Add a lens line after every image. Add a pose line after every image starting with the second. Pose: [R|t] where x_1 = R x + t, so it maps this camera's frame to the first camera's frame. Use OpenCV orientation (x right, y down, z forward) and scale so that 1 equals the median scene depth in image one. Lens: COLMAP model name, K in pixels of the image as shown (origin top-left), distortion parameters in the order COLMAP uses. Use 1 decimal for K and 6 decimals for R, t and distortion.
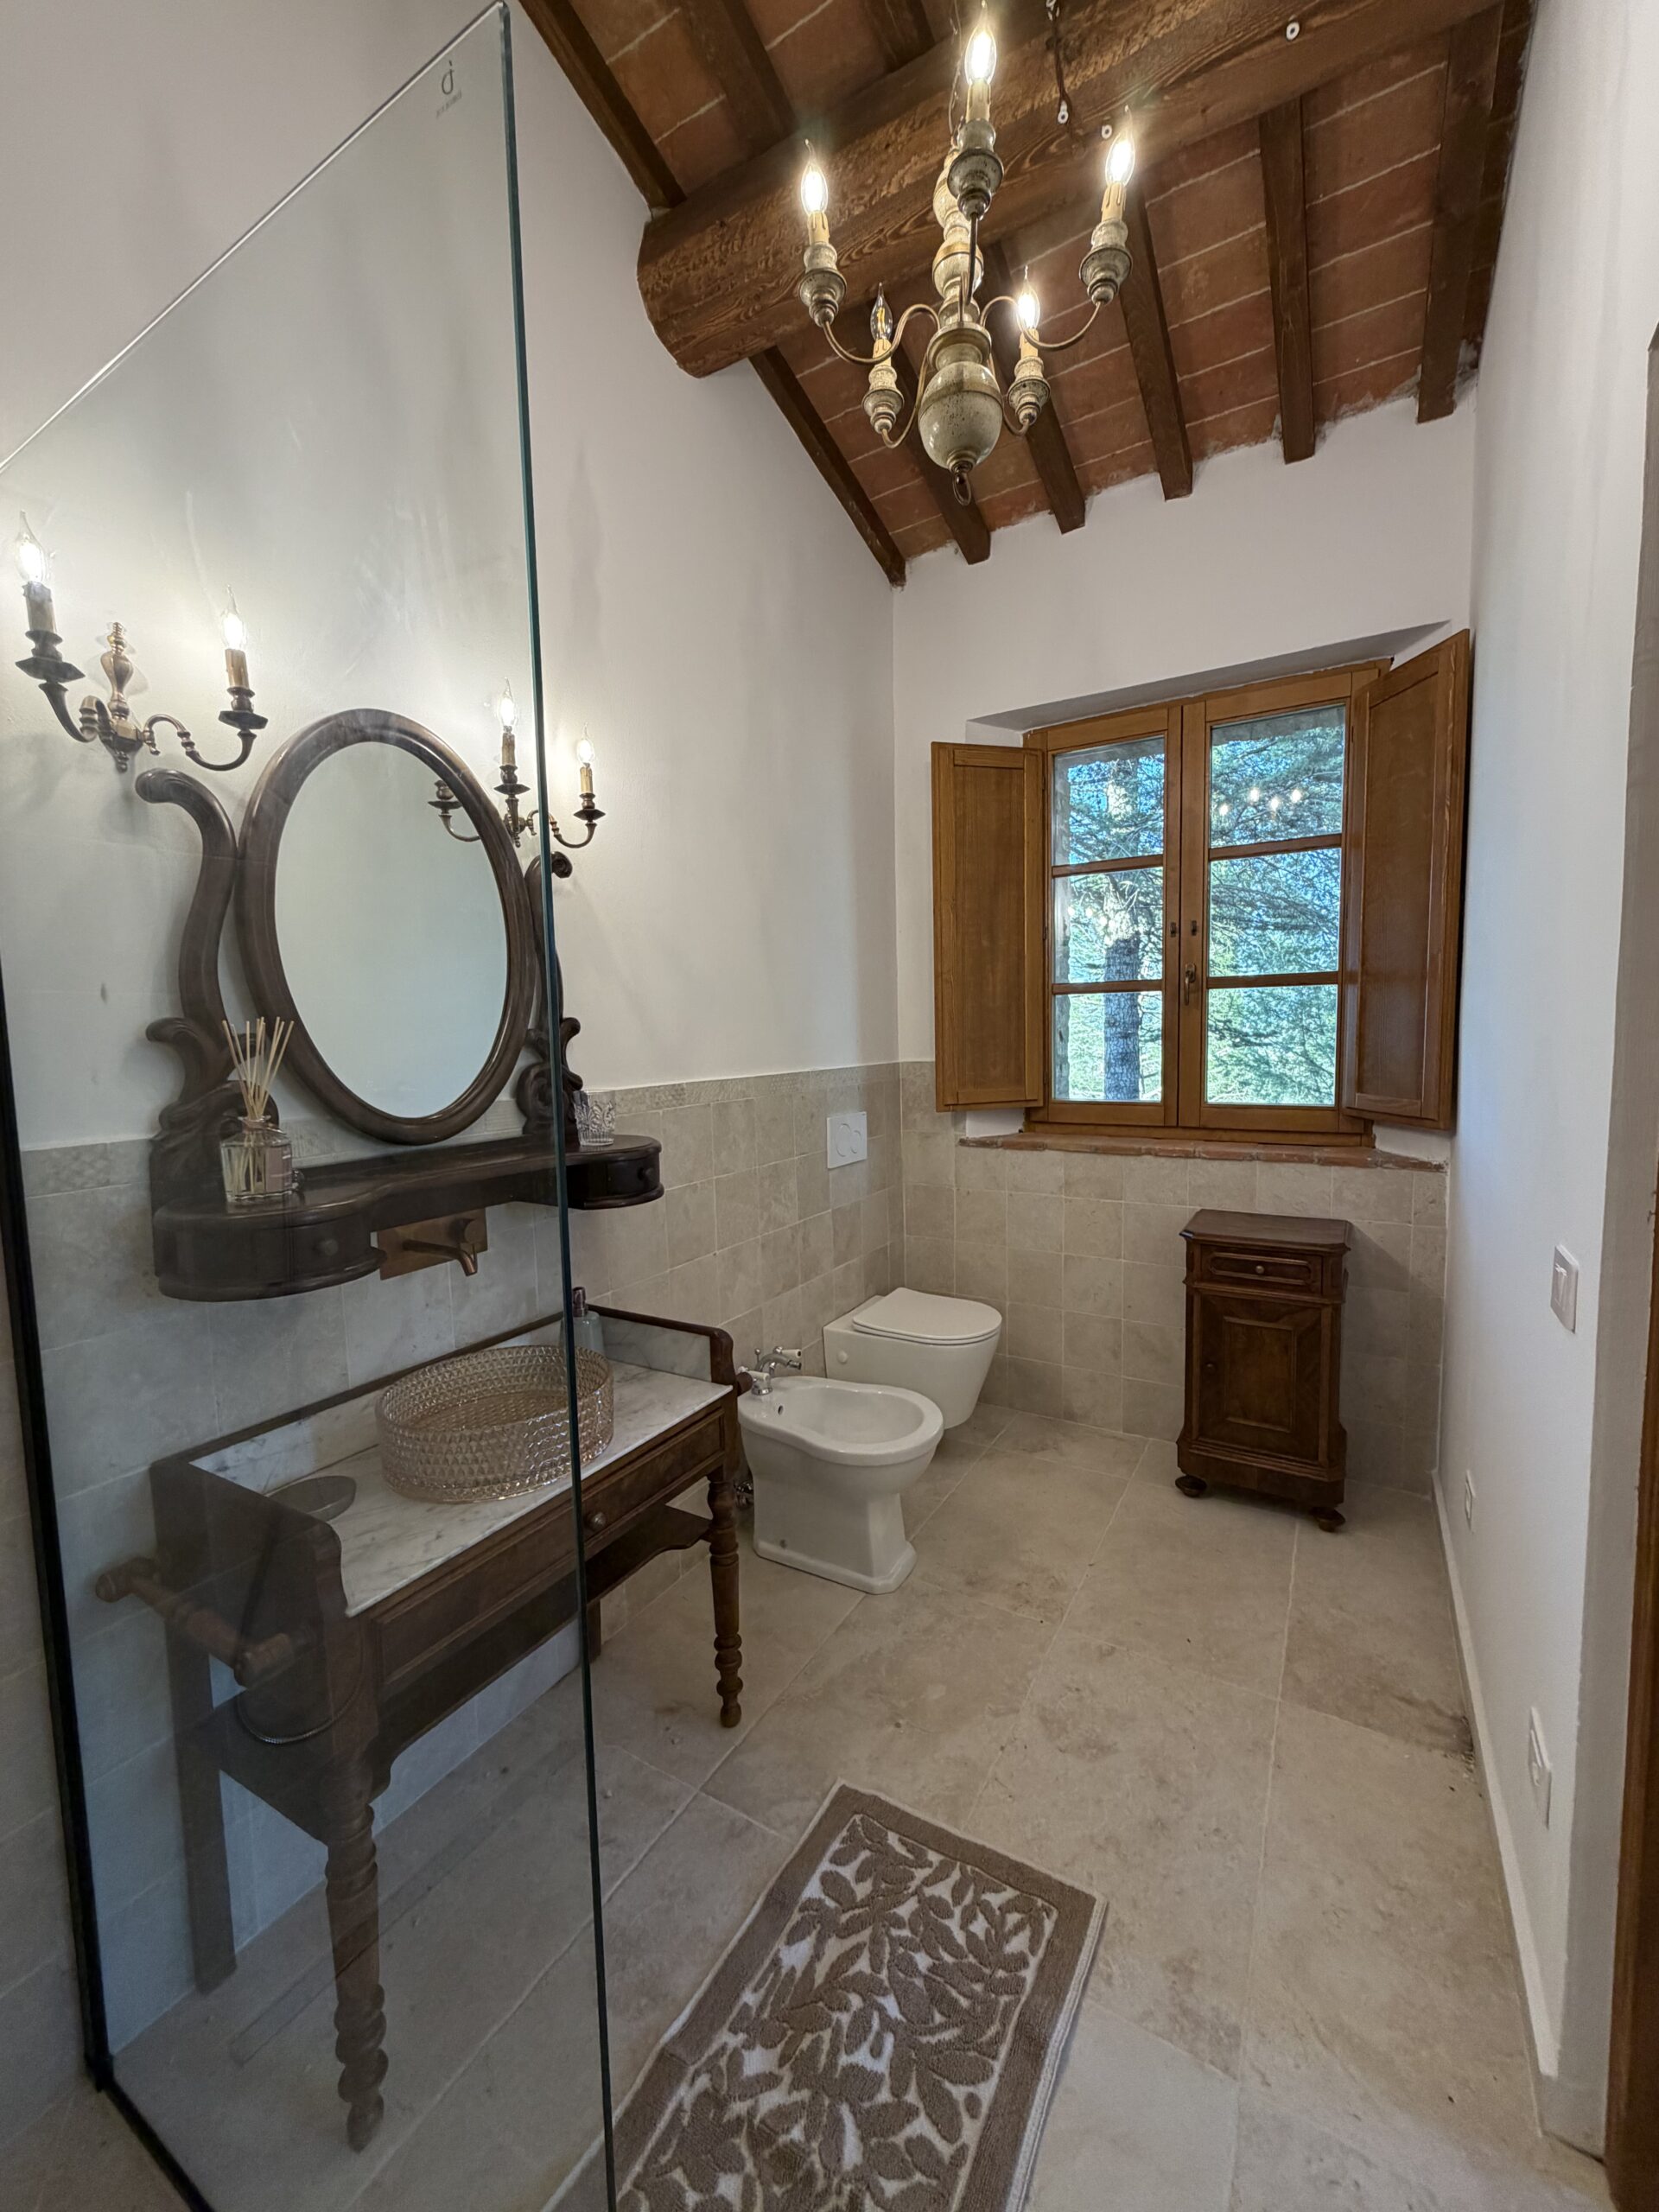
lens RADIAL K [[877.8, 0, 829.5], [0, 877.8, 1106.0], [0, 0, 1]] dist [0.002062, -0.000747]
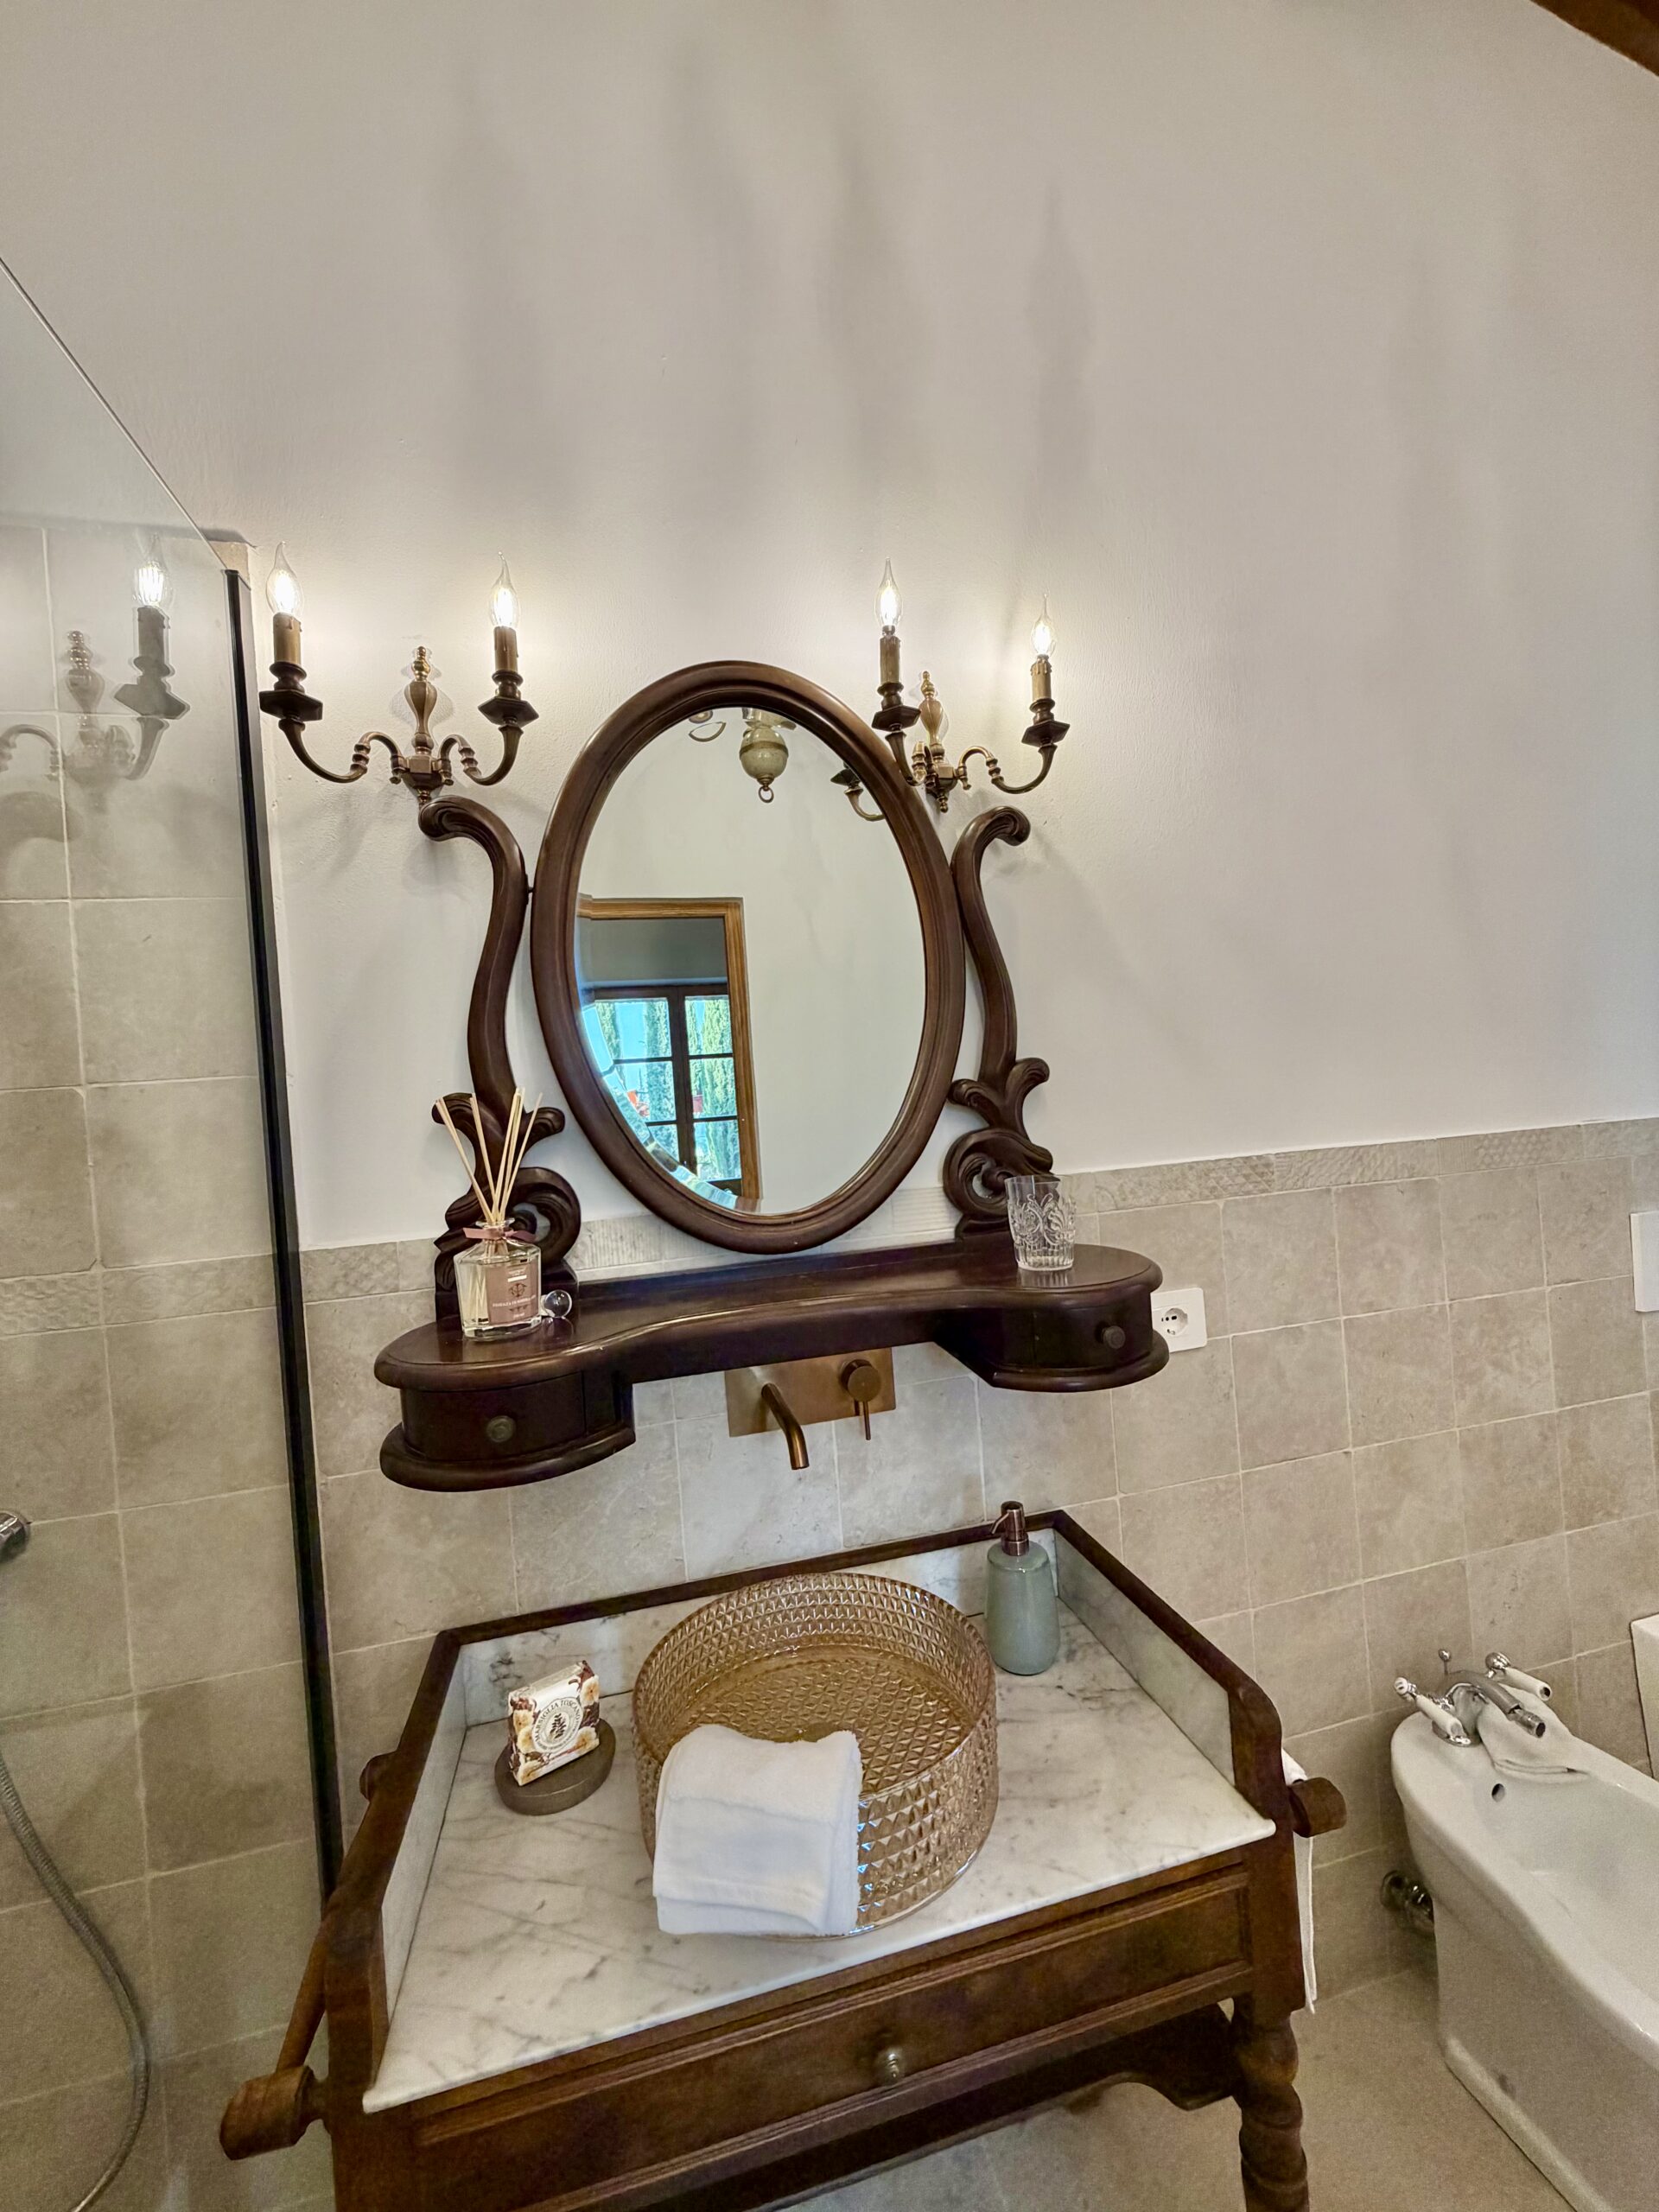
lens RADIAL K [[877.8, 0, 829.5], [0, 877.8, 1106.0], [0, 0, 1]] dist [0.002062, -0.000747]
pose [[0.698310, -0.021787, -0.715464, 0.058812], [-0.008238, 0.999226, -0.038469, -0.038919], [0.715748, 0.032758, 0.697590, 0.440354]]
